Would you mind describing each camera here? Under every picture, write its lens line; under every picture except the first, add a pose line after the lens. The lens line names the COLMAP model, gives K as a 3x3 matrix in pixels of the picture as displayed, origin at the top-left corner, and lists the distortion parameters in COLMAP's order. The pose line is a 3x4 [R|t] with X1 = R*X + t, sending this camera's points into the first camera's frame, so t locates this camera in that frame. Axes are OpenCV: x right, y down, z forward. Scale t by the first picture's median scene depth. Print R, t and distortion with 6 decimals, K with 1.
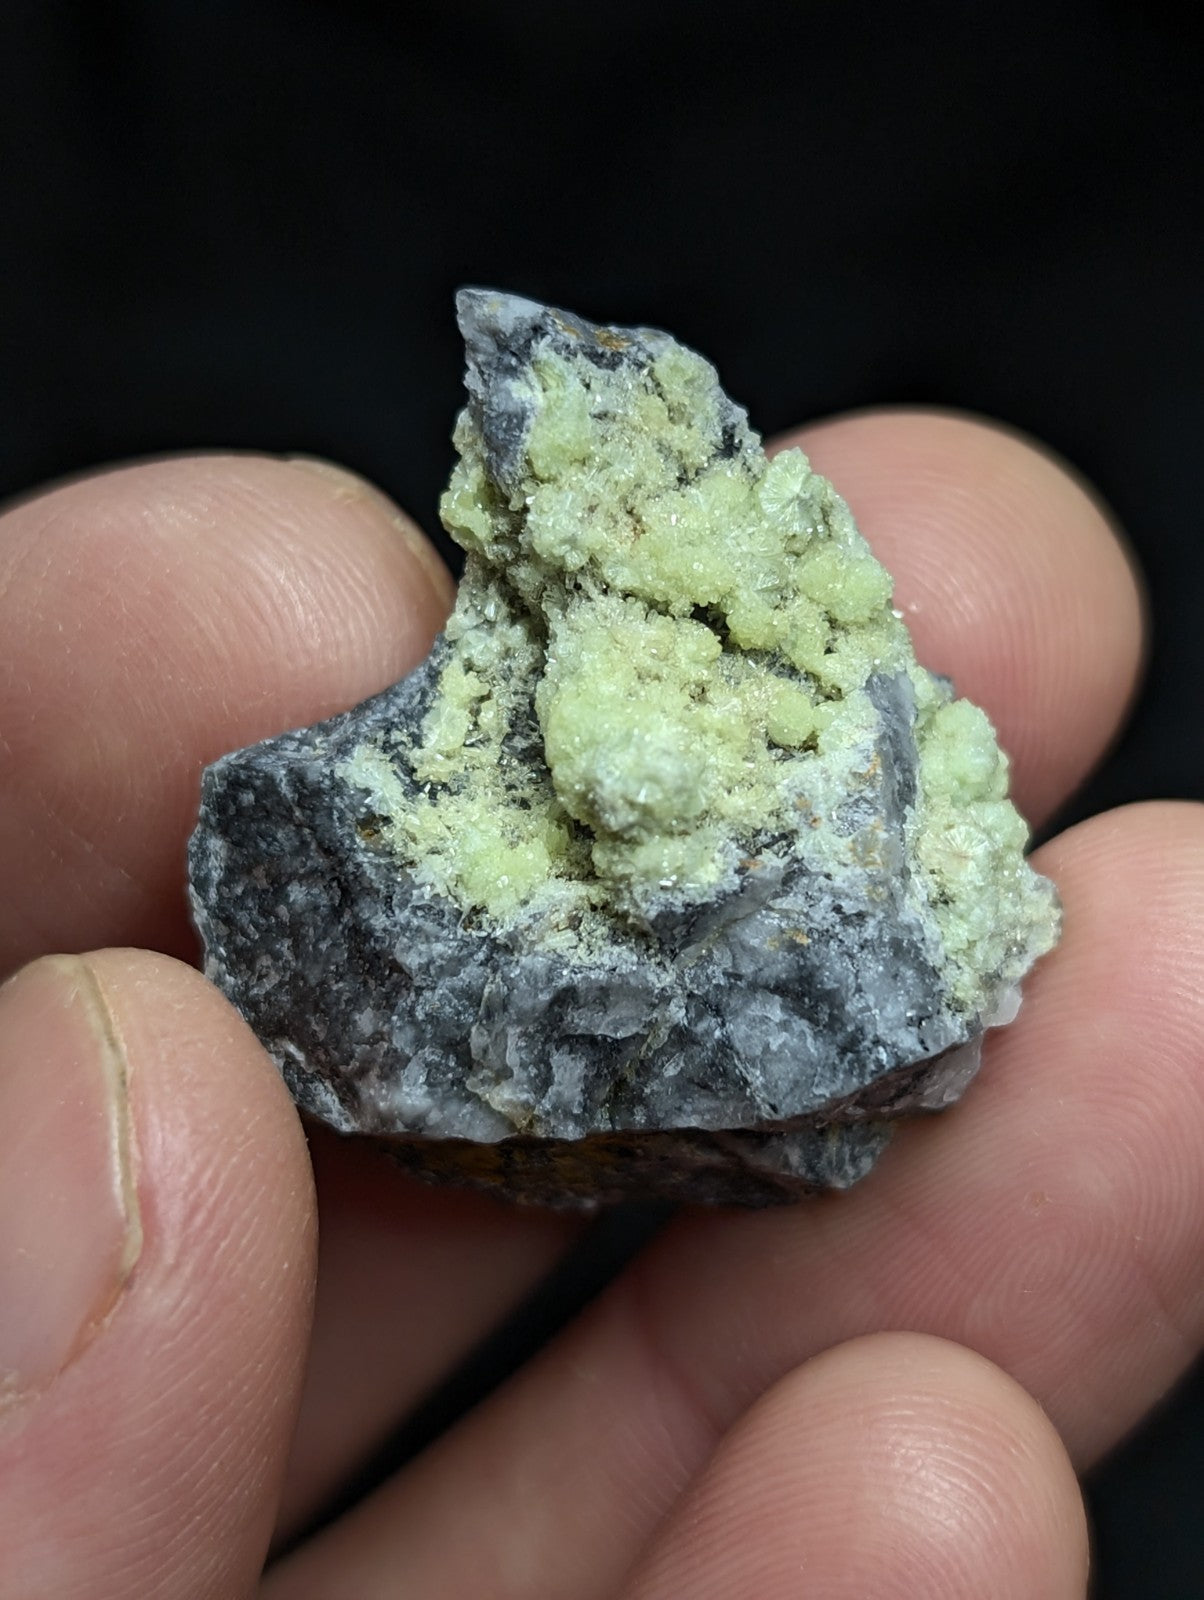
lens RADIAL K [[3399.1, 0, 618.0], [0, 3399.1, 736.3], [0, 0, 1]] dist [0.193766, 0.000000]
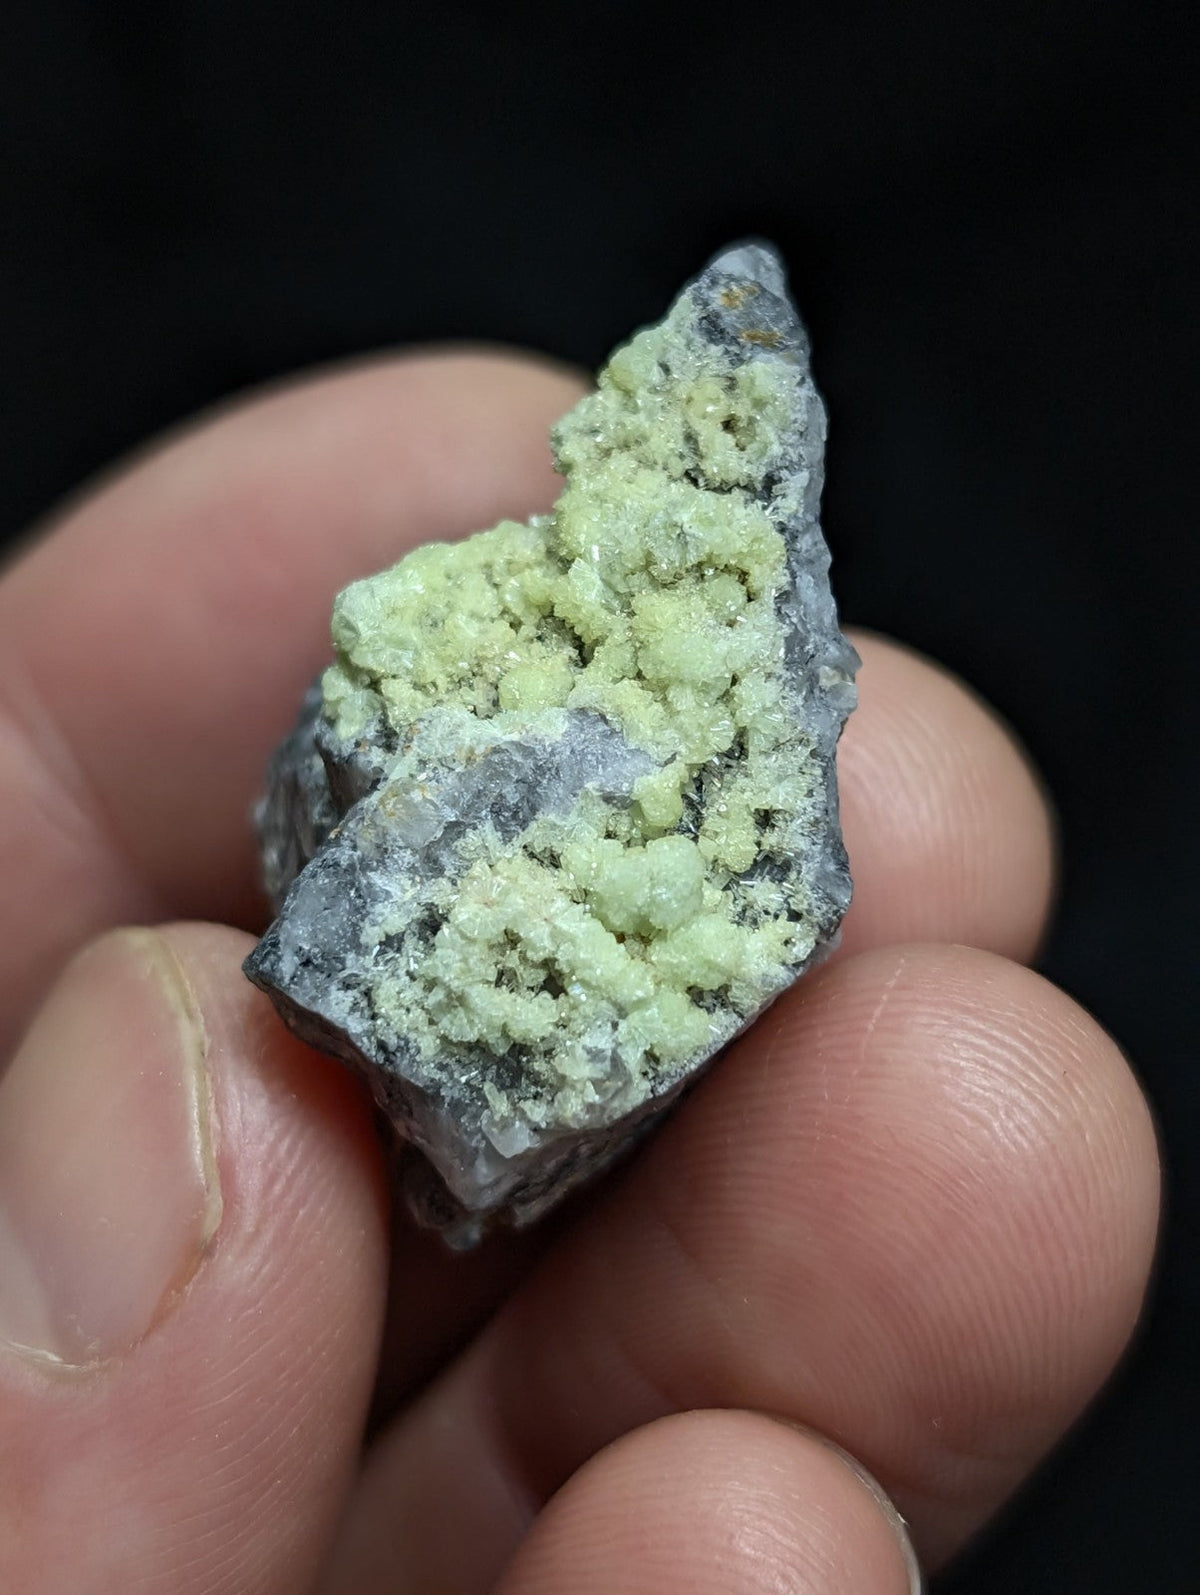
lens RADIAL K [[3388.5, 0, 611.3], [0, 3388.5, 752.5], [0, 0, 1]] dist [0.193766, 0.000000]
pose [[0.177658, 0.440228, -0.880135, 0.896046], [-0.615107, 0.747801, 0.249876, -0.244609], [0.768168, 0.496984, 0.403640, 0.643252]]
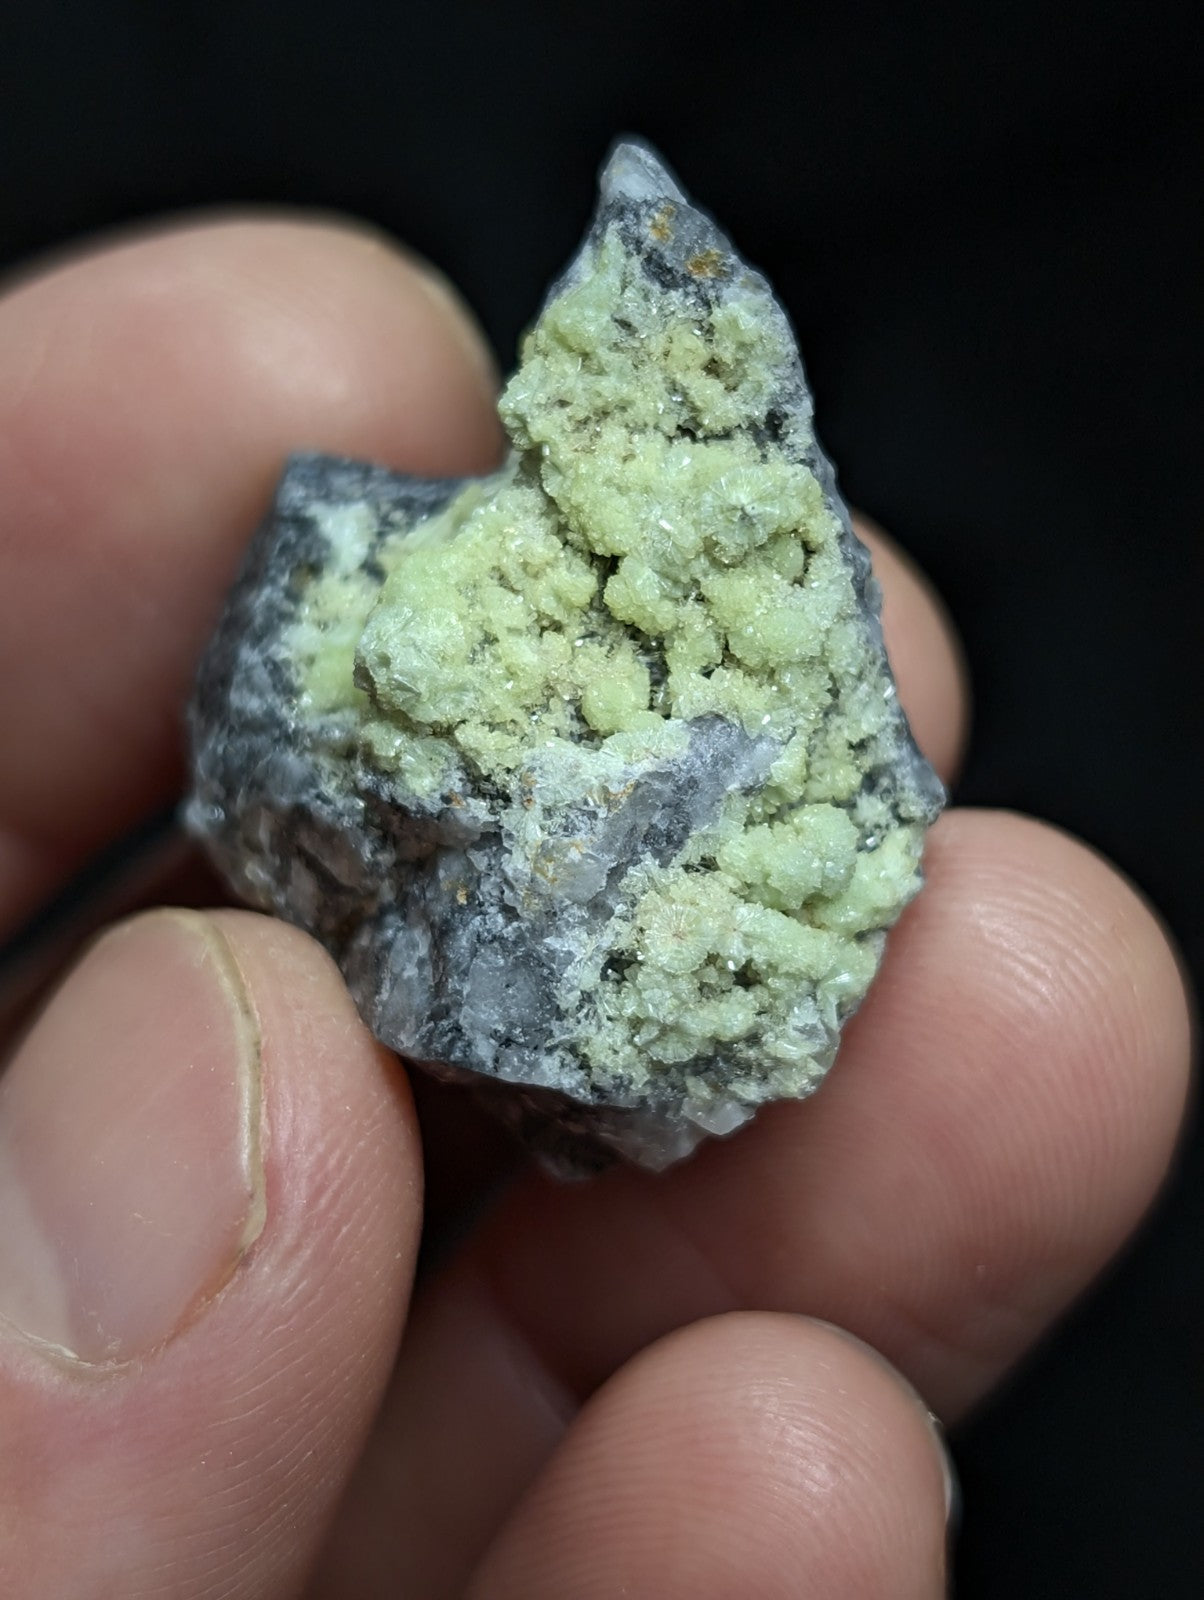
lens RADIAL K [[3399.1, 0, 611.0], [0, 3399.1, 755.2], [0, 0, 1]] dist [0.193766, 0.000000]
pose [[0.640814, 0.545158, -0.540518, 0.561851], [-0.483910, 0.833430, 0.266882, -0.242485], [0.595977, 0.090541, 0.797881, 0.256742]]
